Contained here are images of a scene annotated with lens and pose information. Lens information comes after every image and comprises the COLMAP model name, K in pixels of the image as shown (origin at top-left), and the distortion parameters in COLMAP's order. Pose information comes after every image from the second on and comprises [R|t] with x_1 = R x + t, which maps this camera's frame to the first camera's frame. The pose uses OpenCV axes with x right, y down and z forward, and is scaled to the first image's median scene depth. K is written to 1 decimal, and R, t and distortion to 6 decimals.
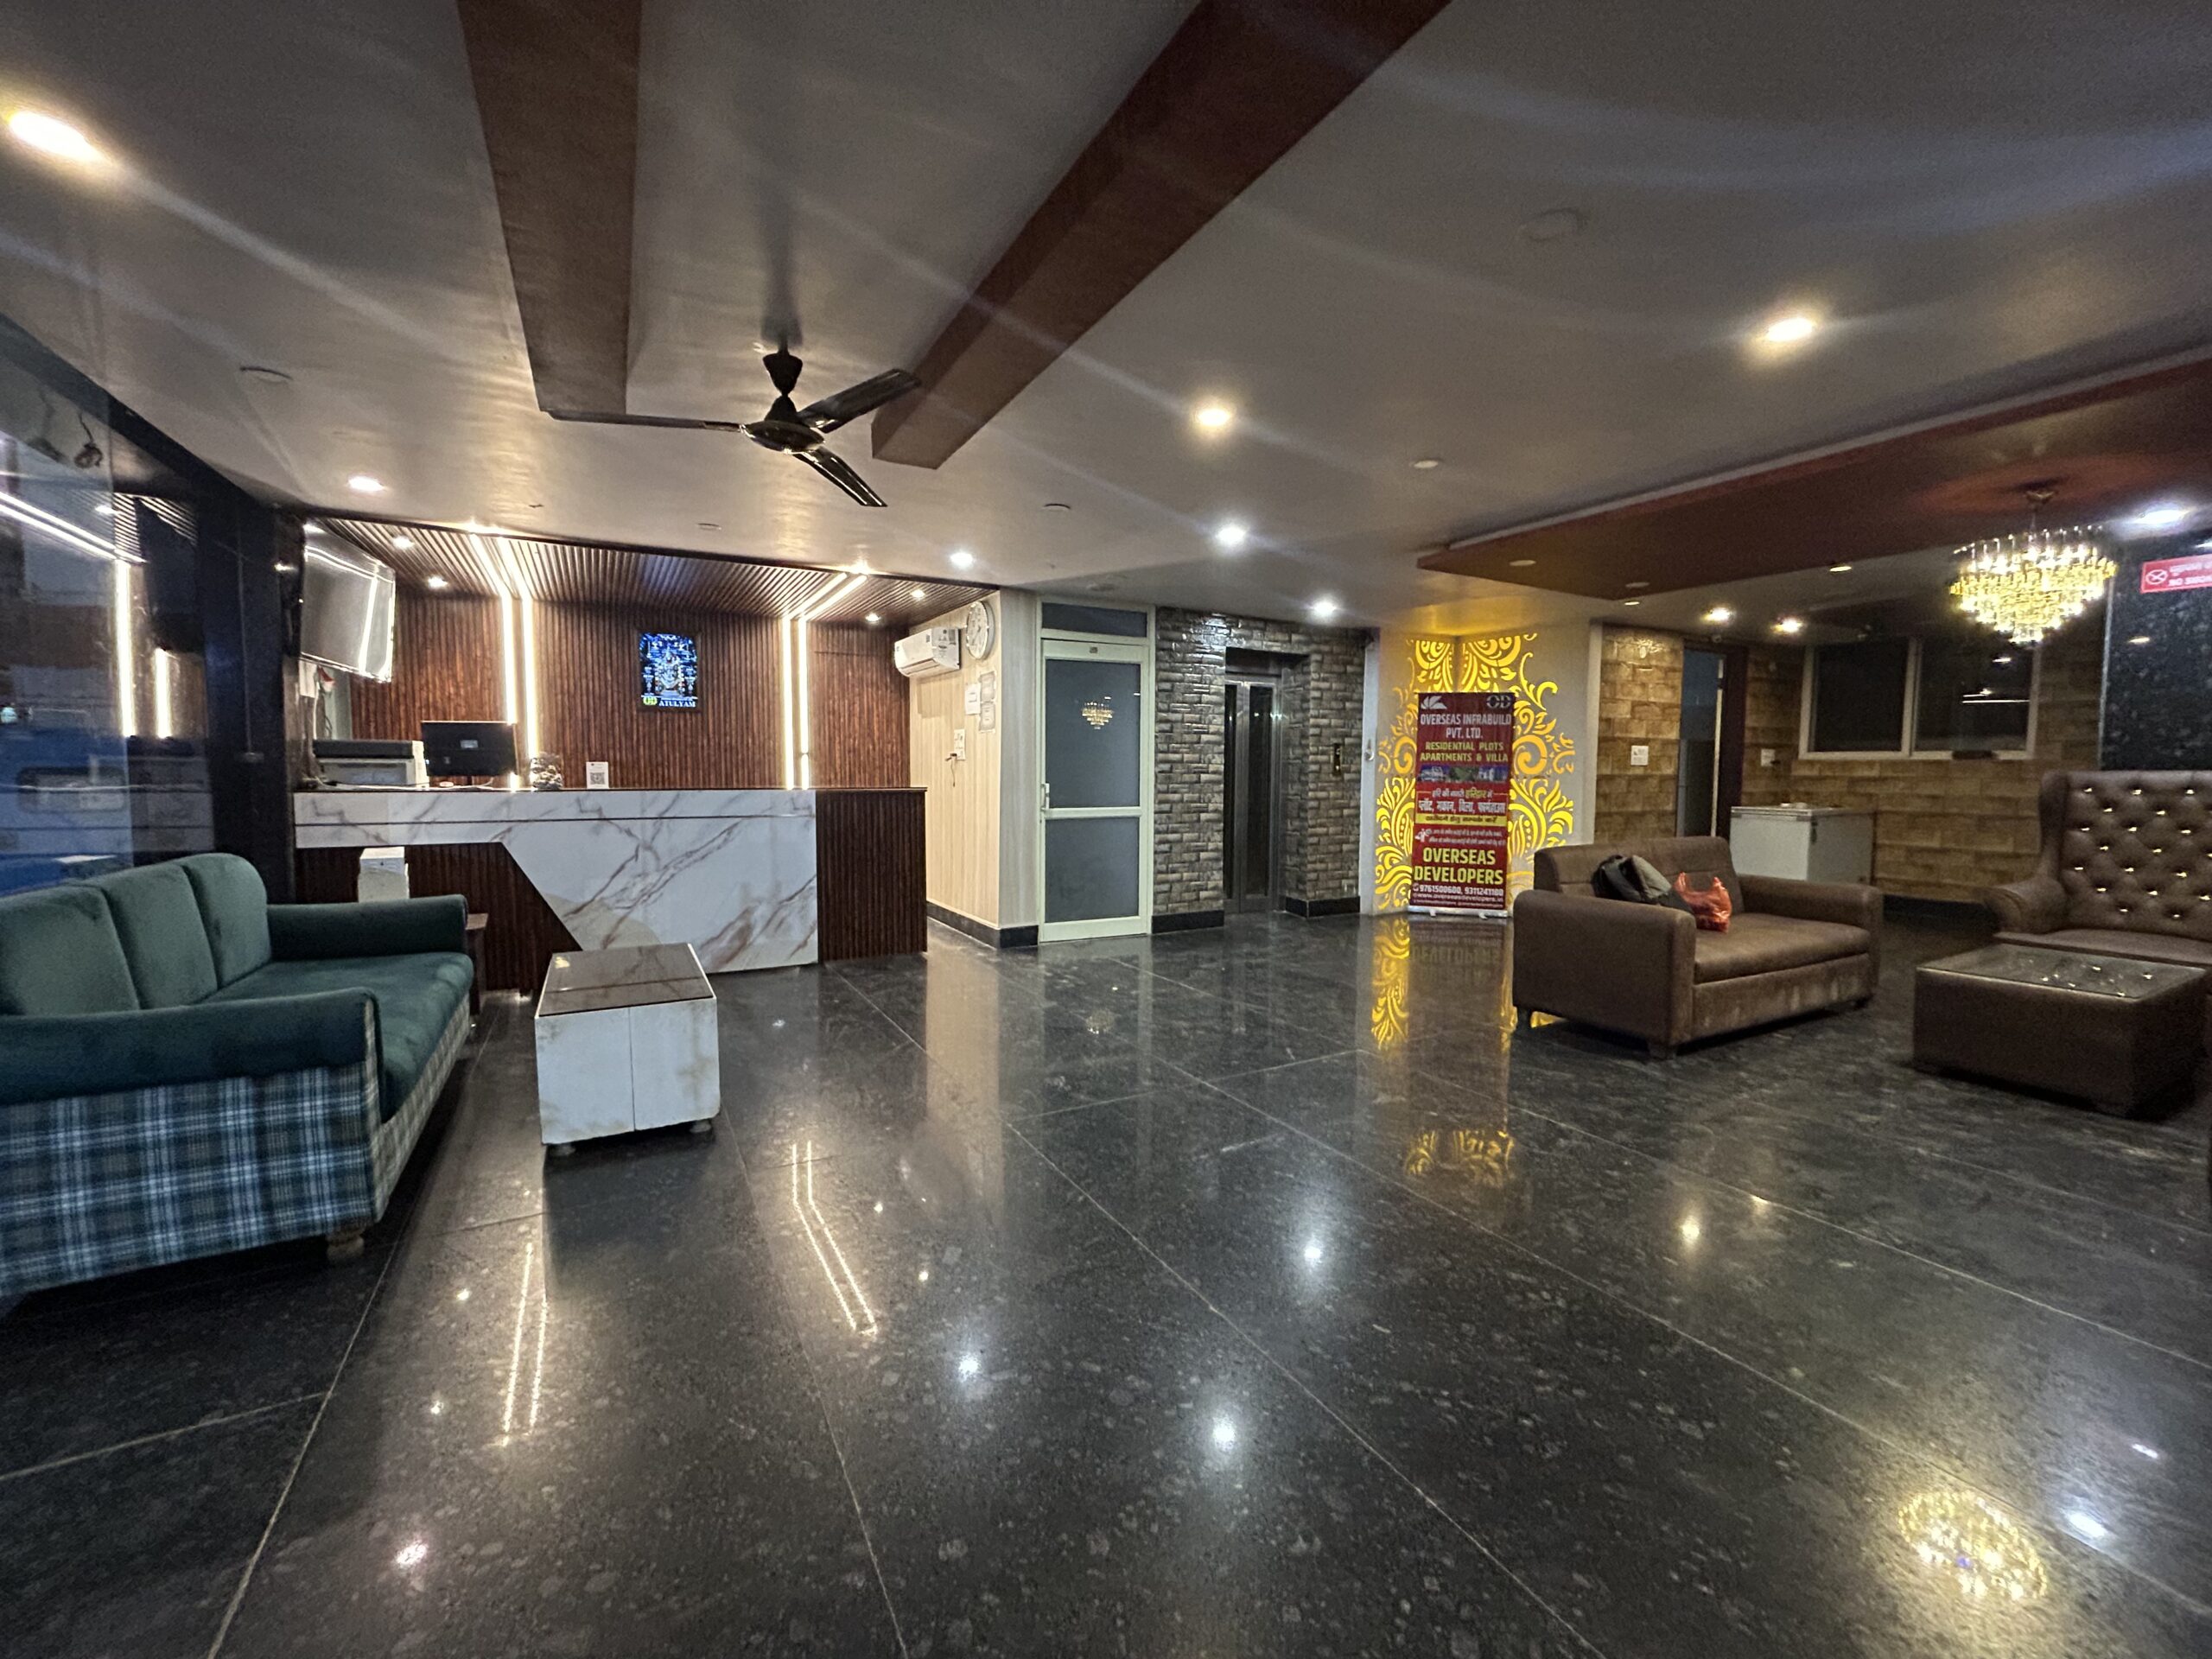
lens RADIAL K [[890.8, 0, 1105.4], [0, 890.8, 828.2], [0, 0, 1]] dist [-0.000345, -0.000194]
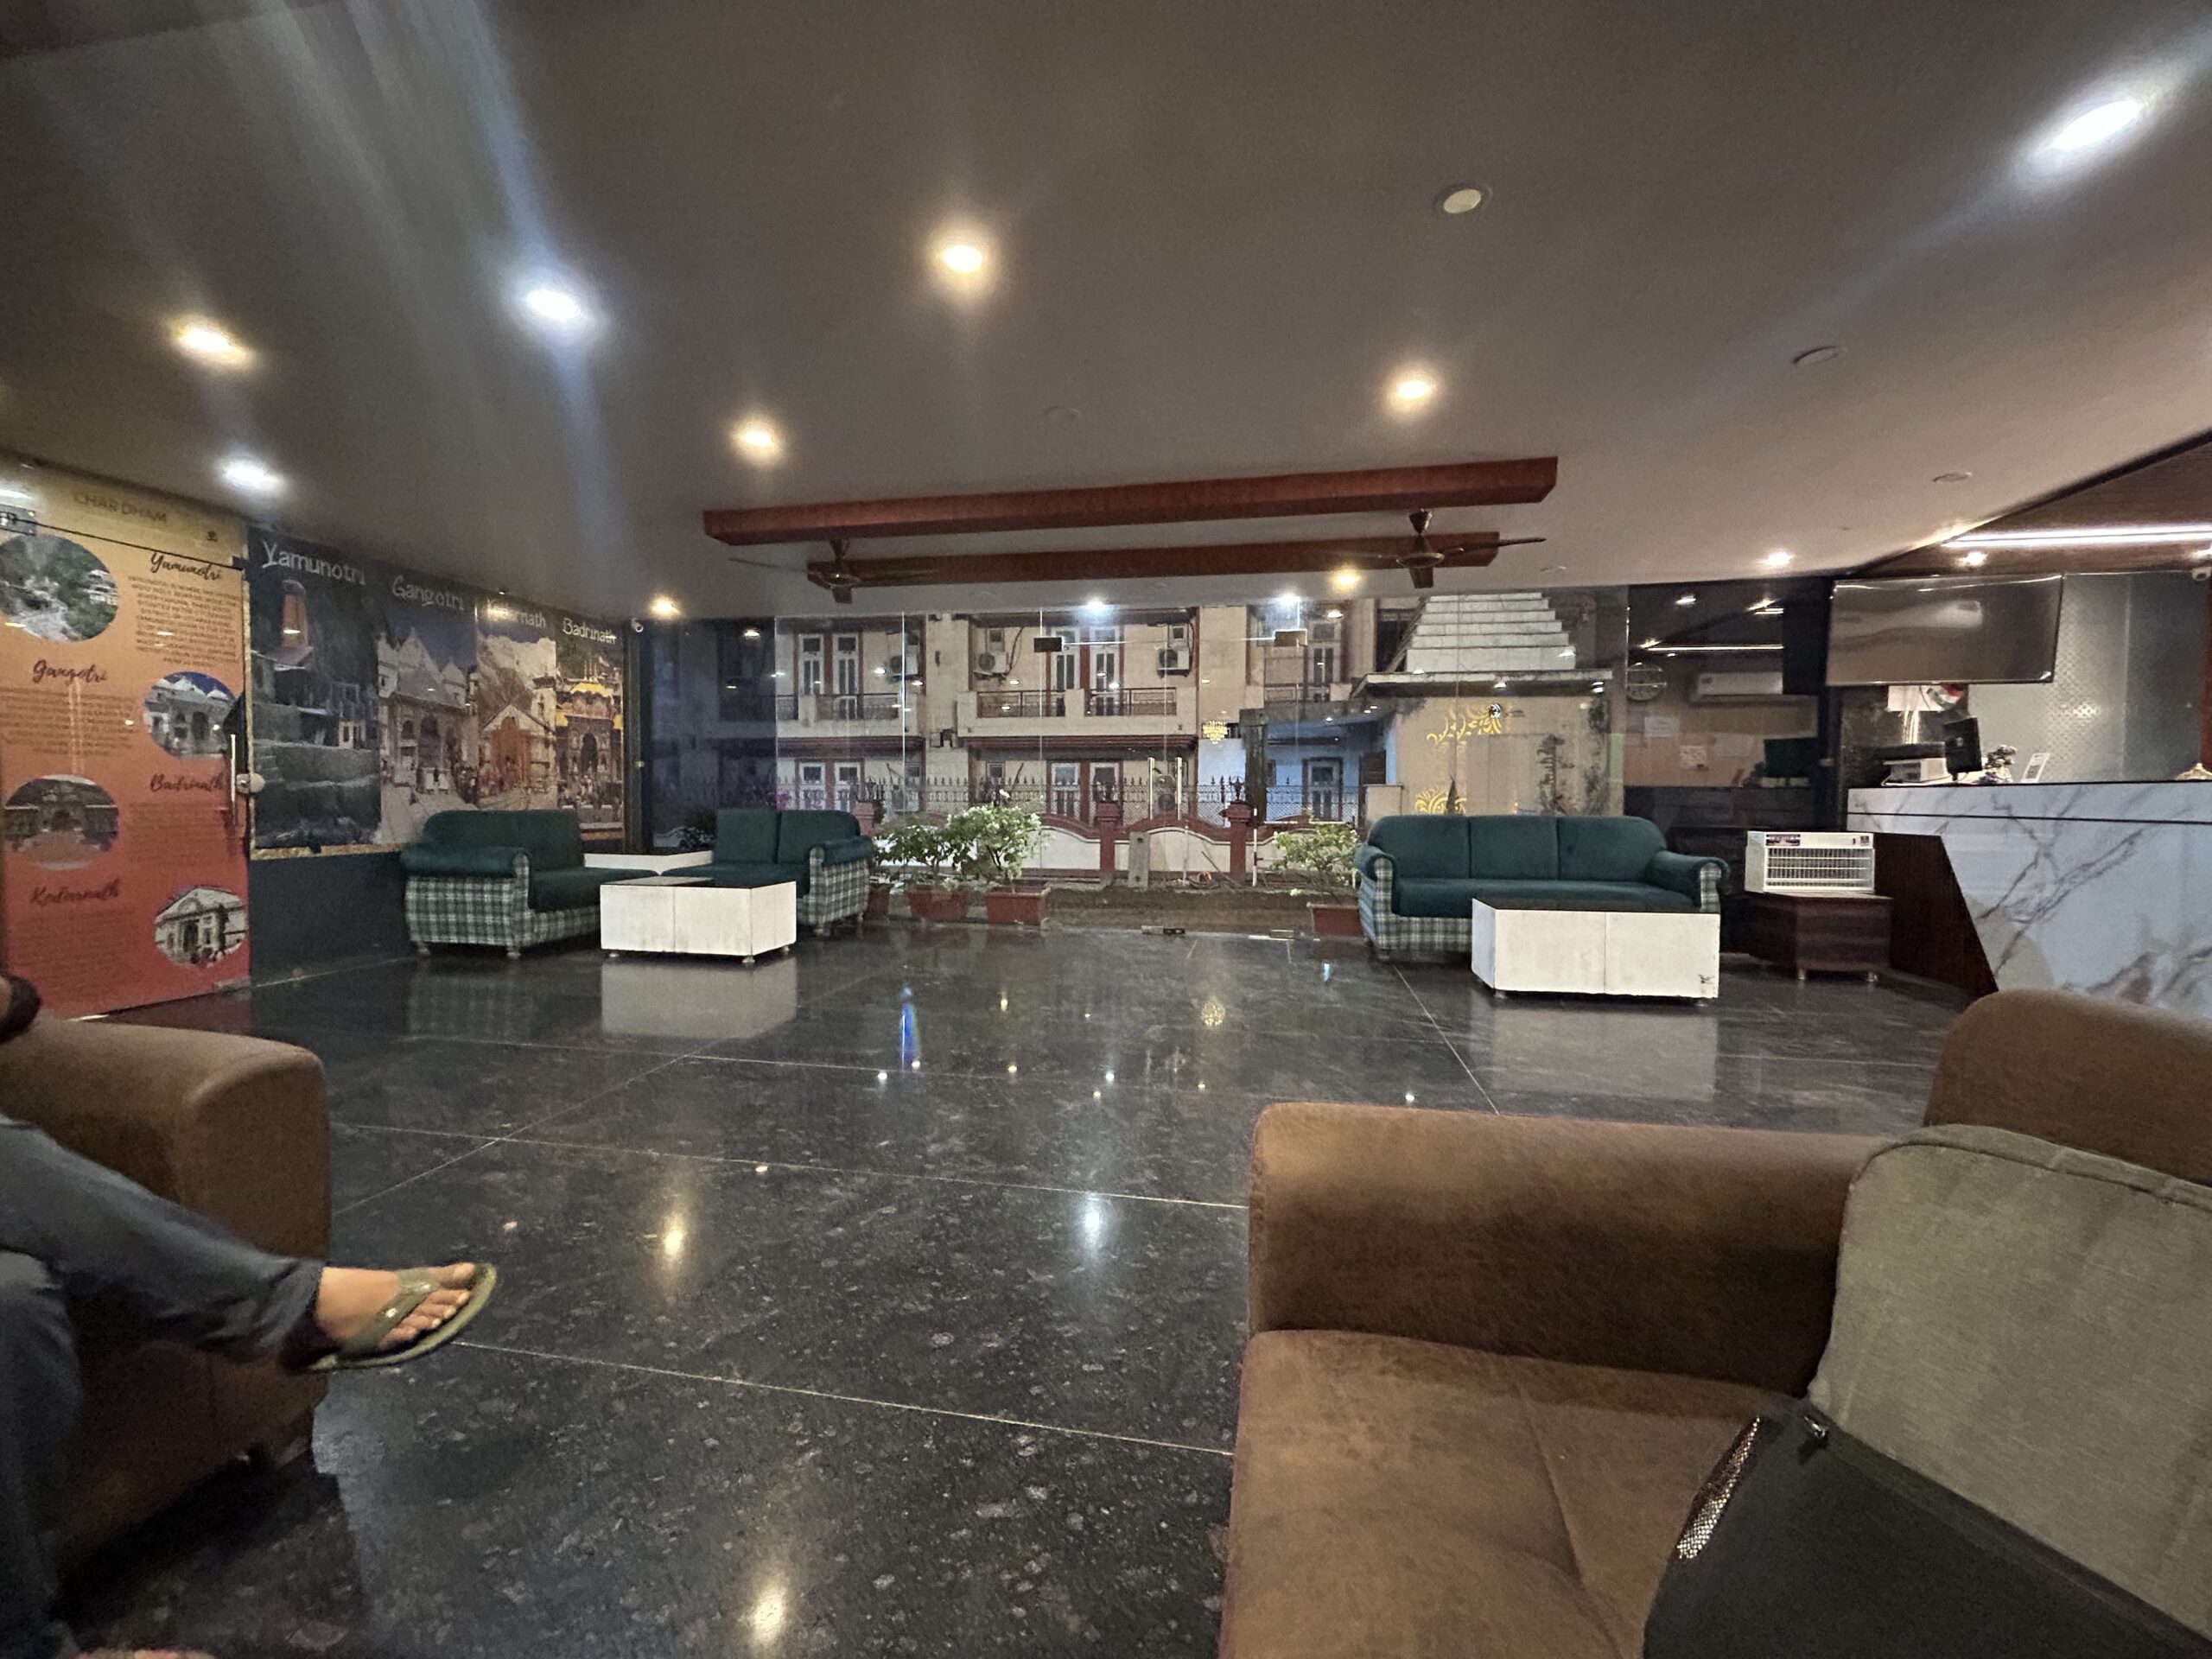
lens RADIAL K [[890.8, 0, 1101.4], [0, 890.8, 822.2], [0, 0, 1]] dist [-0.000345, -0.000194]
pose [[-0.642489, 0.014128, -0.766165, 0.550090], [-0.058139, 0.996050, 0.067121, -0.009741], [0.764087, 0.087669, -0.639129, 0.689750]]
